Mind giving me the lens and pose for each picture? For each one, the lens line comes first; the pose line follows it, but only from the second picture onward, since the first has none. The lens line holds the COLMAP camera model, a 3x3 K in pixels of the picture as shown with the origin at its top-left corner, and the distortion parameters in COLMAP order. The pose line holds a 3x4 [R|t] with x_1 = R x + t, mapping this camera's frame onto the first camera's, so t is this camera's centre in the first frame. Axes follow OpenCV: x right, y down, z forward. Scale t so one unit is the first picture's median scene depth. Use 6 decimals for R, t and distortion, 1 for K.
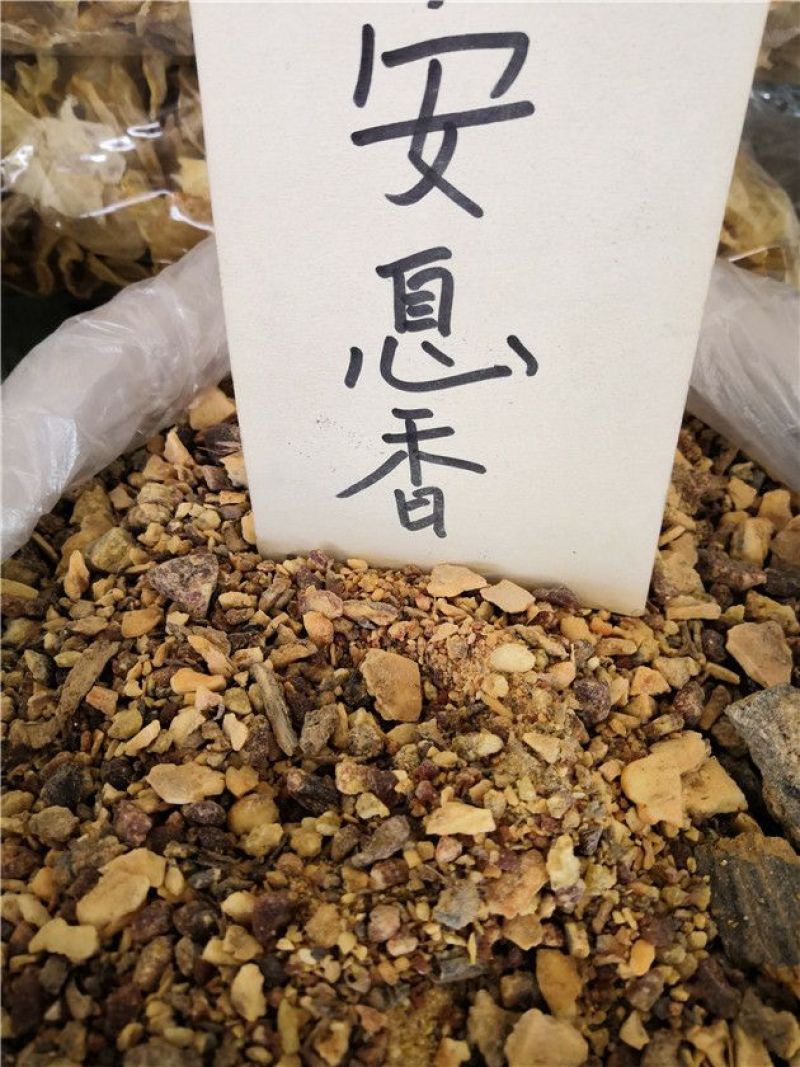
lens RADIAL K [[897.7, 0, 400.0], [0, 897.7, 533.5], [0, 0, 1]] dist [-0.101189, 0.131032]
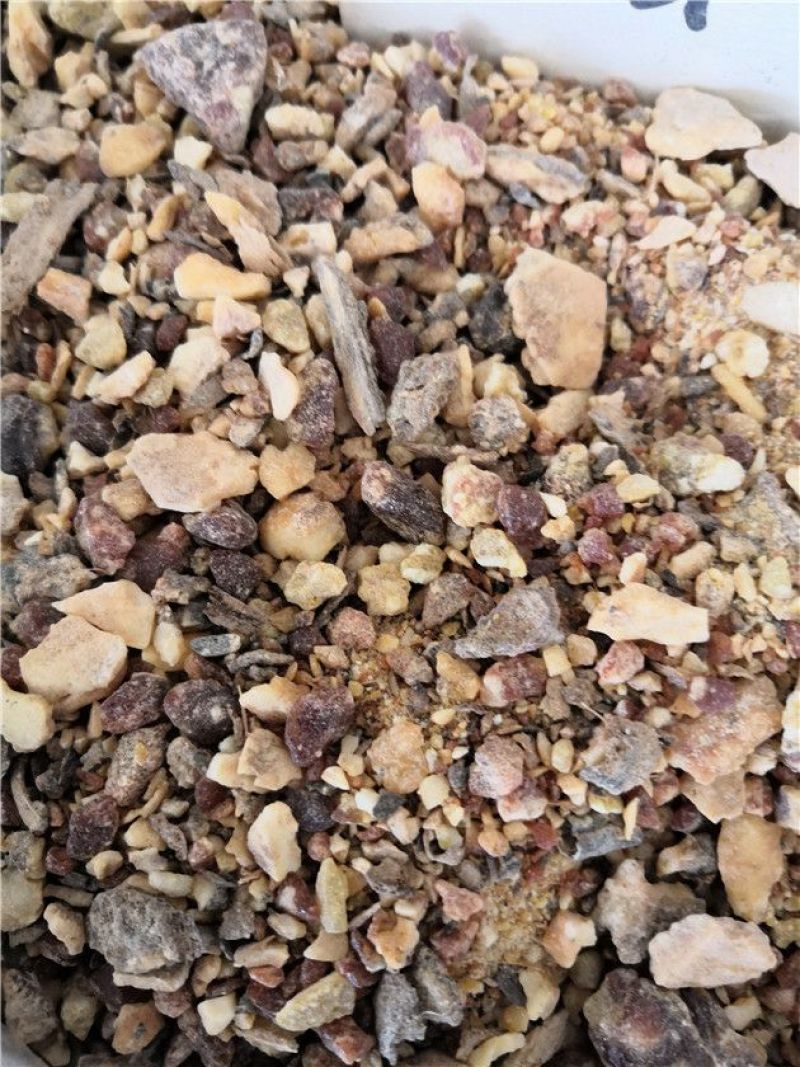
lens RADIAL K [[897.7, 0, 400.0], [0, 897.7, 533.5], [0, 0, 1]] dist [-0.101189, 0.131032]
pose [[0.988416, 0.135546, -0.068278, -0.053118], [-0.075649, 0.830001, 0.552609, -0.024877], [0.131575, -0.541042, 0.830639, 0.468420]]
